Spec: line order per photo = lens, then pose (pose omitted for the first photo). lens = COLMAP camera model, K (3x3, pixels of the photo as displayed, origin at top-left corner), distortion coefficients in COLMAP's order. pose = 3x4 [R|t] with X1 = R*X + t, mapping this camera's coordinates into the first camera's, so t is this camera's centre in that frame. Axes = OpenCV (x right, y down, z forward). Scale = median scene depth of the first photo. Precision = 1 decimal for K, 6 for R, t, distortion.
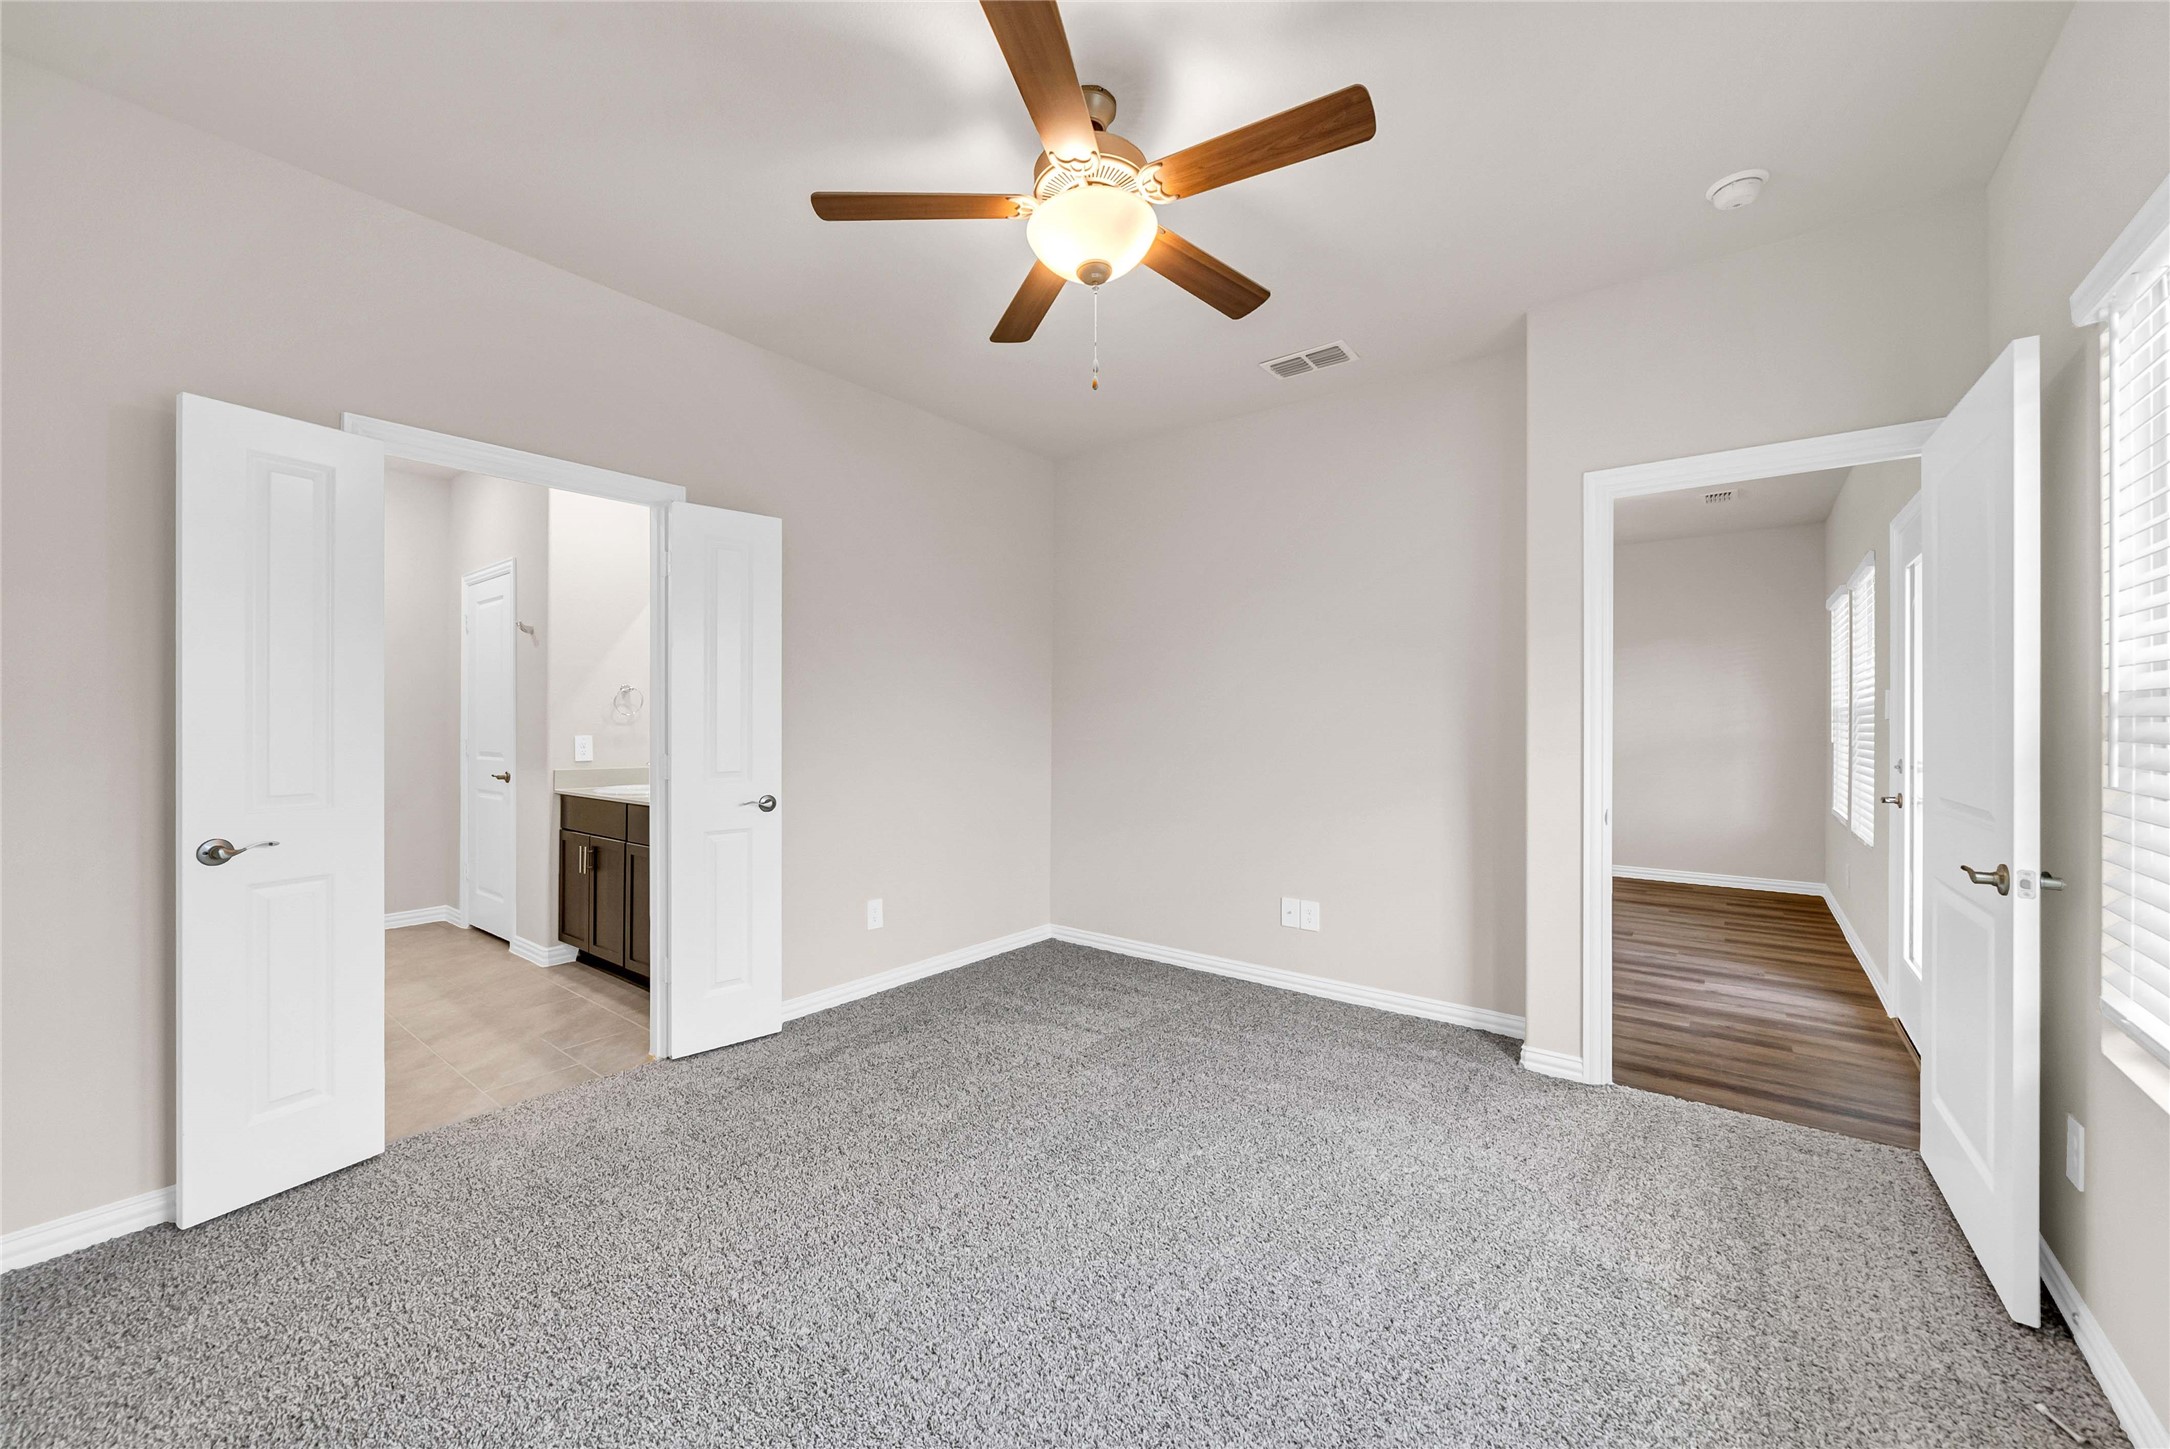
lens RADIAL K [[818.5, 0, 1083.3], [0, 818.5, 731.3], [0, 0, 1]] dist [-0.000654, 0.000051]
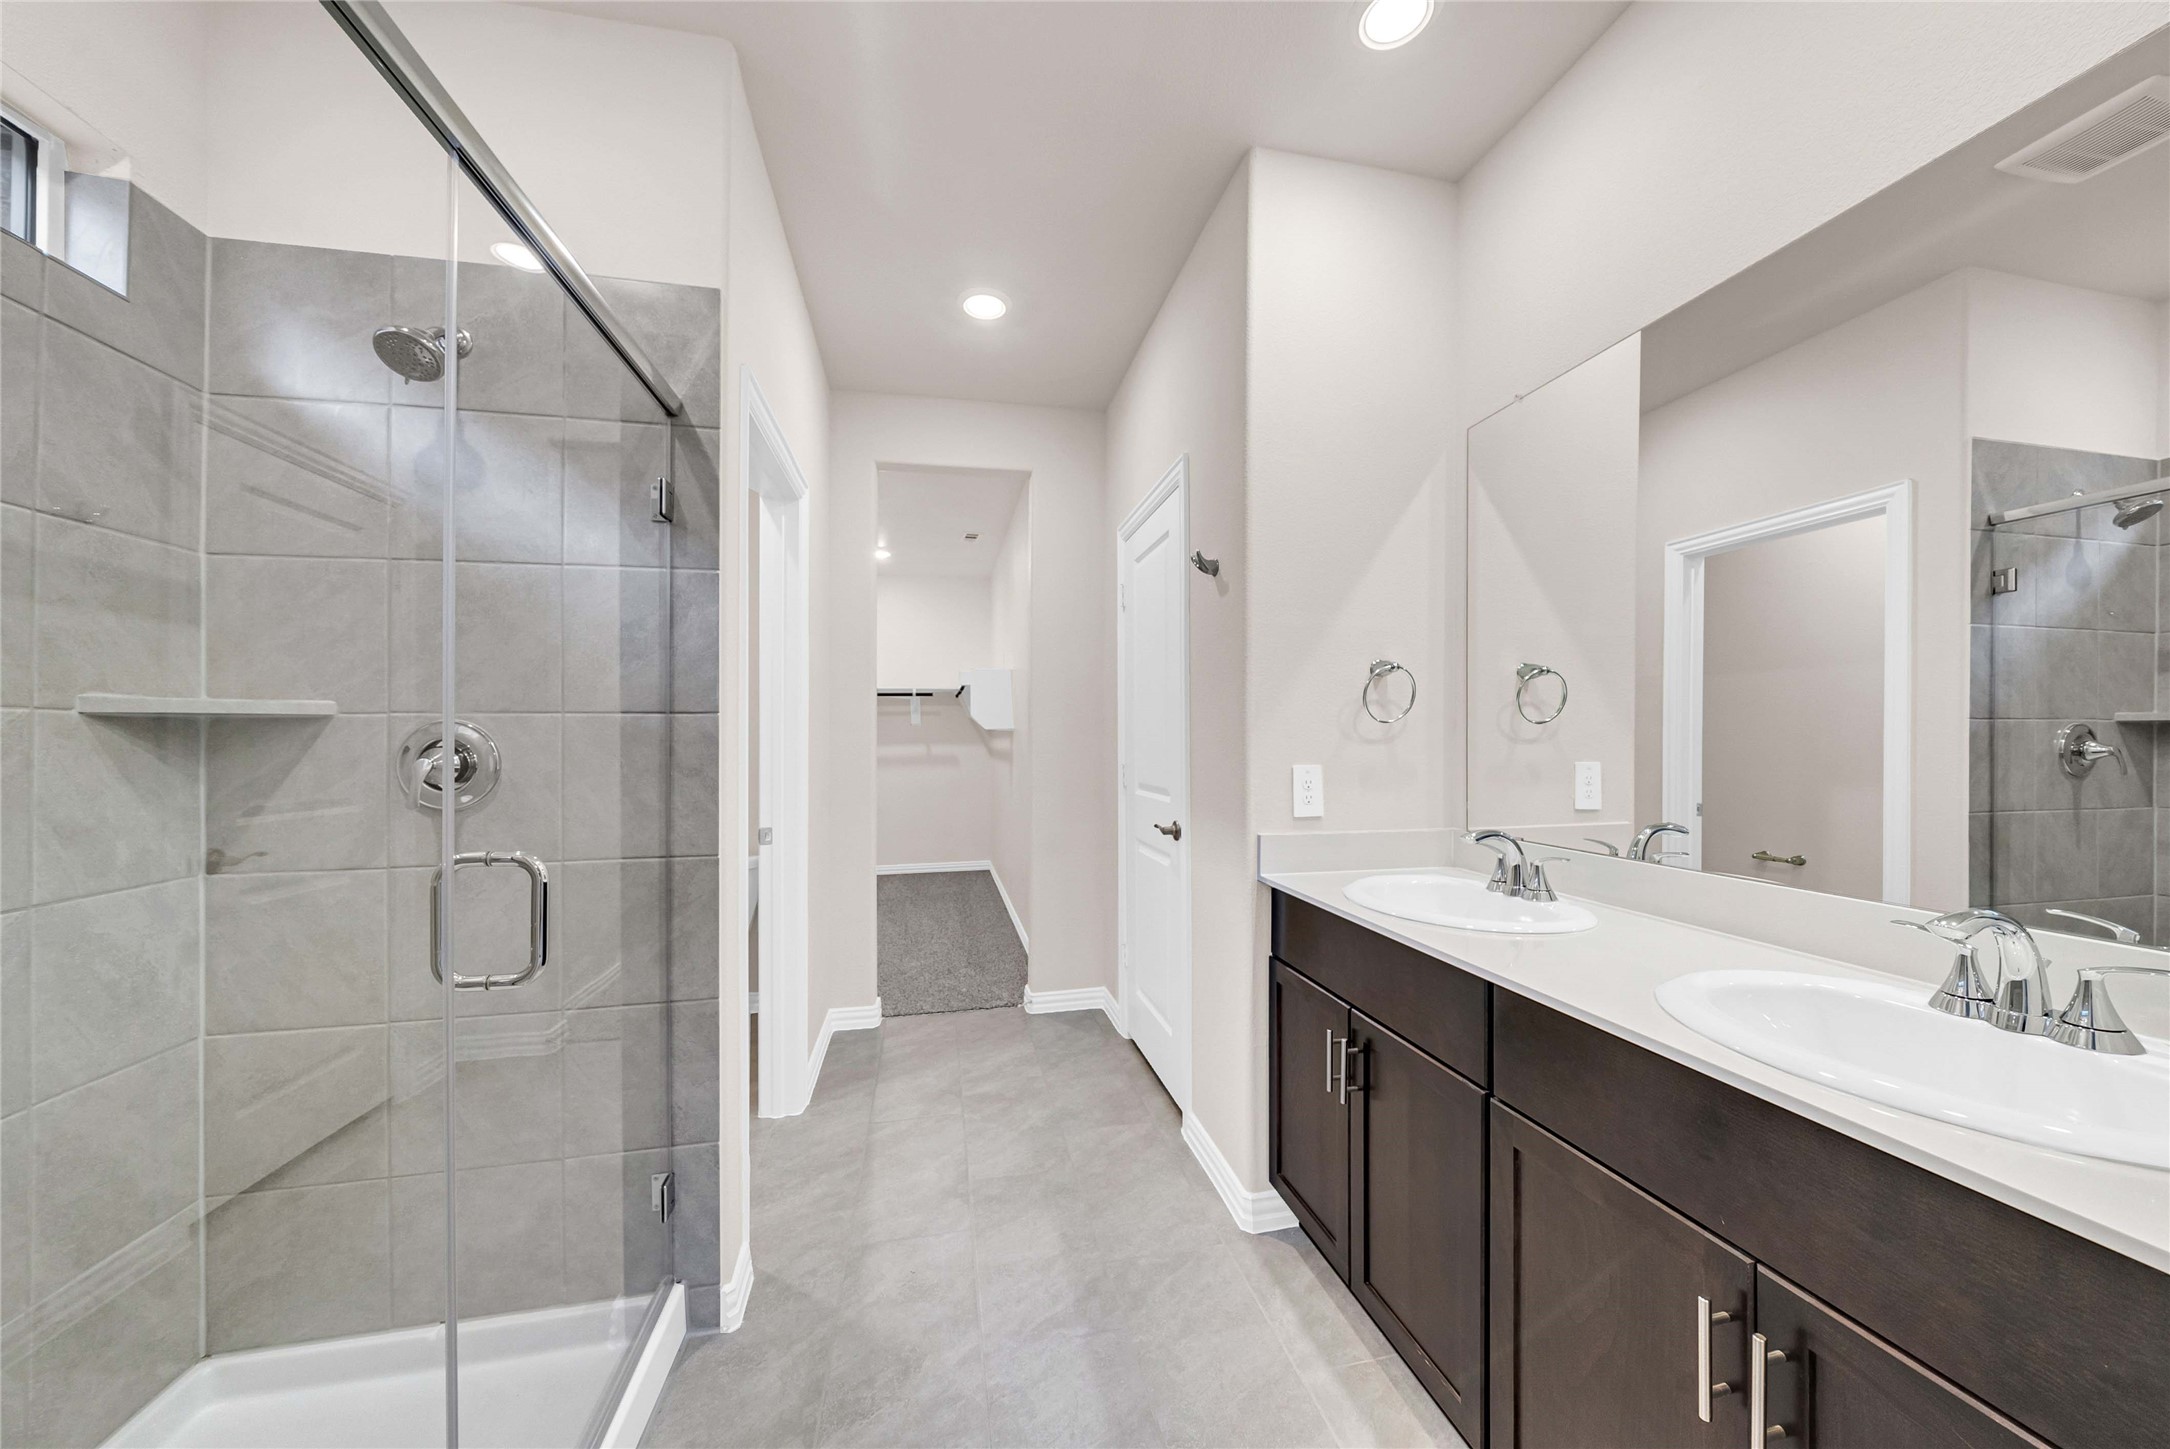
lens RADIAL K [[818.5, 0, 1083.3], [0, 818.5, 731.3], [0, 0, 1]] dist [-0.000654, 0.000051]
pose [[0.759503, -0.012065, -0.650392, -0.391709], [0.005826, 0.999914, -0.011746, -0.011033], [0.650478, 0.005133, 0.759508, 0.536574]]
